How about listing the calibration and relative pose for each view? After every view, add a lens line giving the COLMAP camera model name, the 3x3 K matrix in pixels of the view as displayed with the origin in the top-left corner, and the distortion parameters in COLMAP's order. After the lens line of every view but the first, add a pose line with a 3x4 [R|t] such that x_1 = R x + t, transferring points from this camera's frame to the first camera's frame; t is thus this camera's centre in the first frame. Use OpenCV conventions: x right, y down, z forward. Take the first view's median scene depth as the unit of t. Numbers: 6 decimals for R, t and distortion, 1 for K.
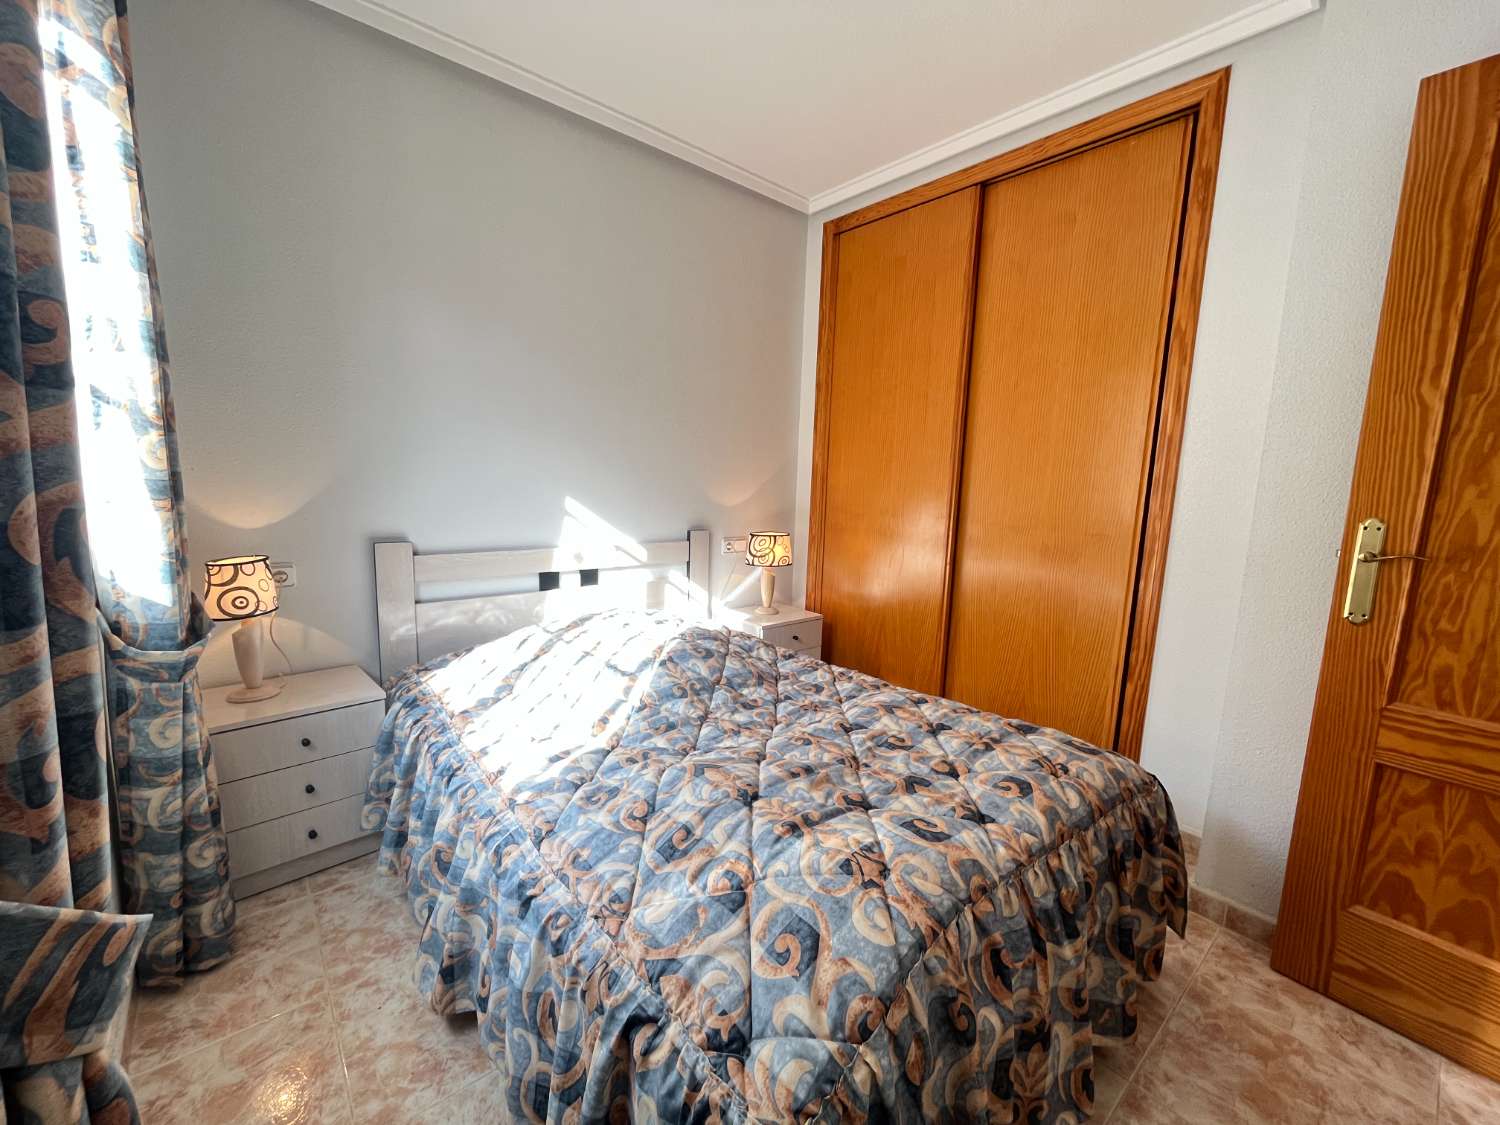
lens RADIAL K [[610.6, 0, 748.7], [0, 610.6, 561.3], [0, 0, 1]] dist [-0.004692, 0.000880]
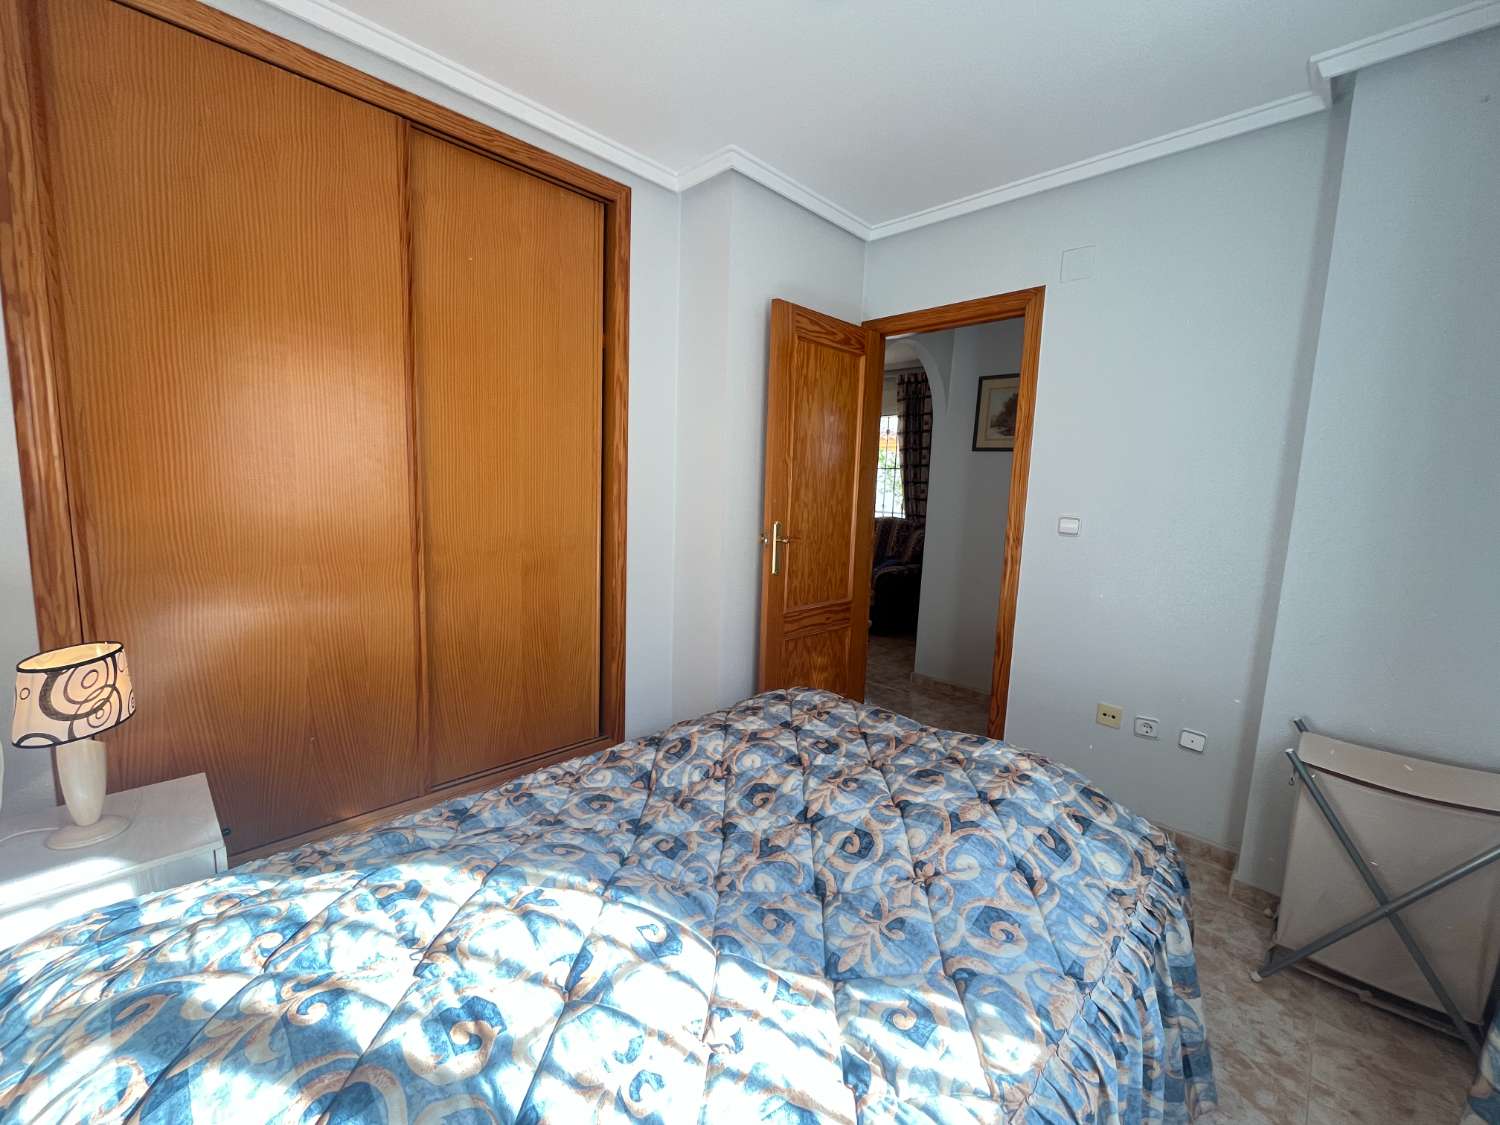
lens RADIAL K [[610.6, 0, 748.7], [0, 610.6, 561.3], [0, 0, 1]] dist [-0.004692, 0.000880]
pose [[-0.096419, -0.163719, 0.981784, -0.571368], [0.102902, 0.979454, 0.173437, -0.185171], [-0.990007, 0.117750, -0.077591, 0.793446]]
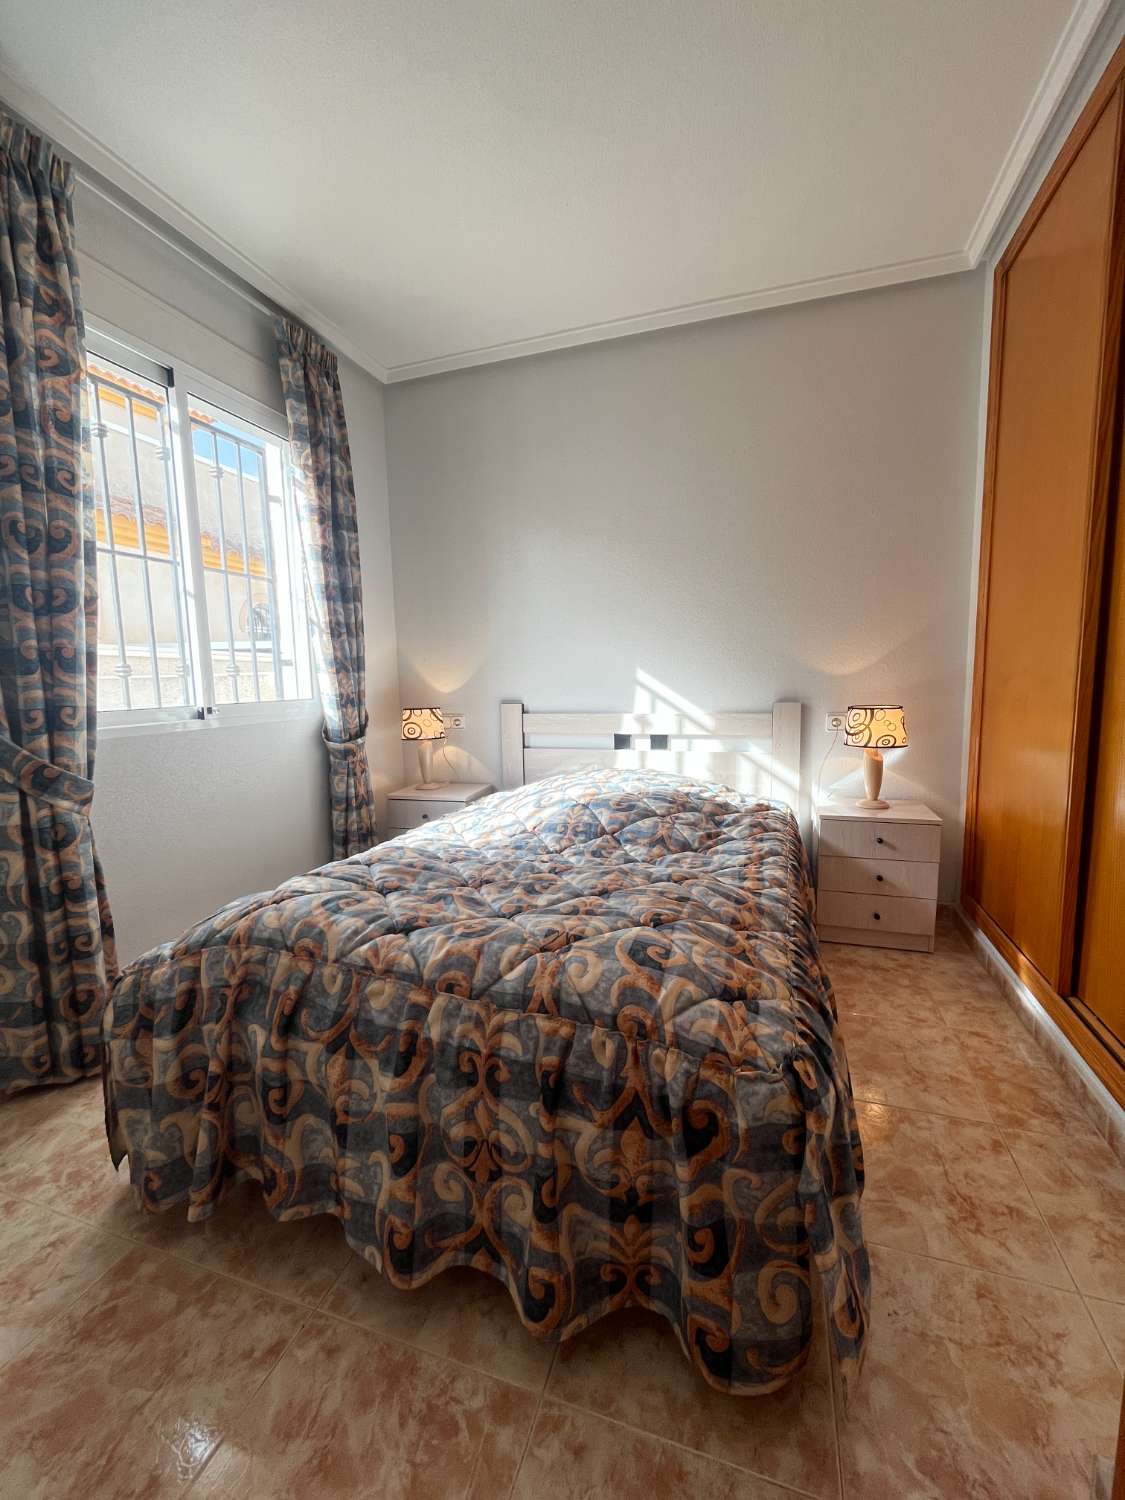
lens RADIAL K [[610.6, 0, 566.2], [0, 610.6, 749.0], [0, 0, 1]] dist [-0.004692, 0.000880]
pose [[0.522124, 0.056857, -0.850973, 0.703768], [-0.083256, 0.996408, 0.015492, 0.043111], [0.848796, 0.062759, 0.524982, 0.345549]]
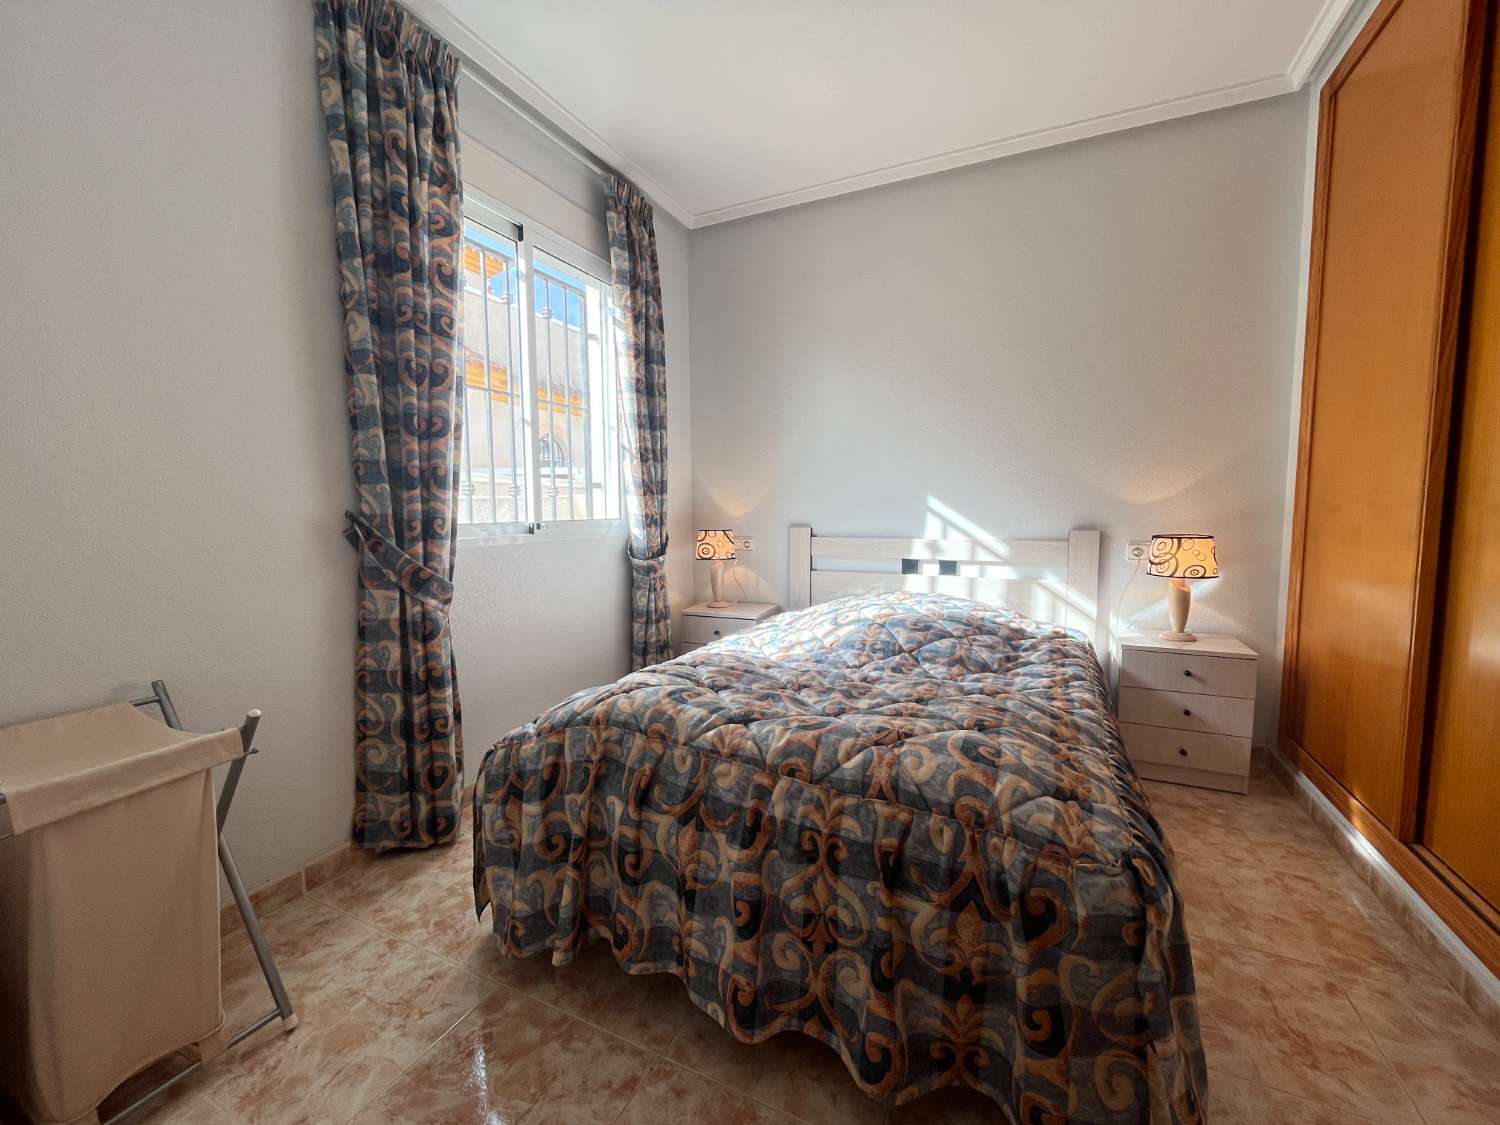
lens RADIAL K [[610.6, 0, 748.7], [0, 610.6, 561.3], [0, 0, 1]] dist [-0.004692, 0.000880]
pose [[0.411582, 0.044391, -0.910291, 0.716930], [-0.109825, 0.993950, -0.001186, 0.067032], [0.904731, 0.100461, 0.413967, 0.262389]]
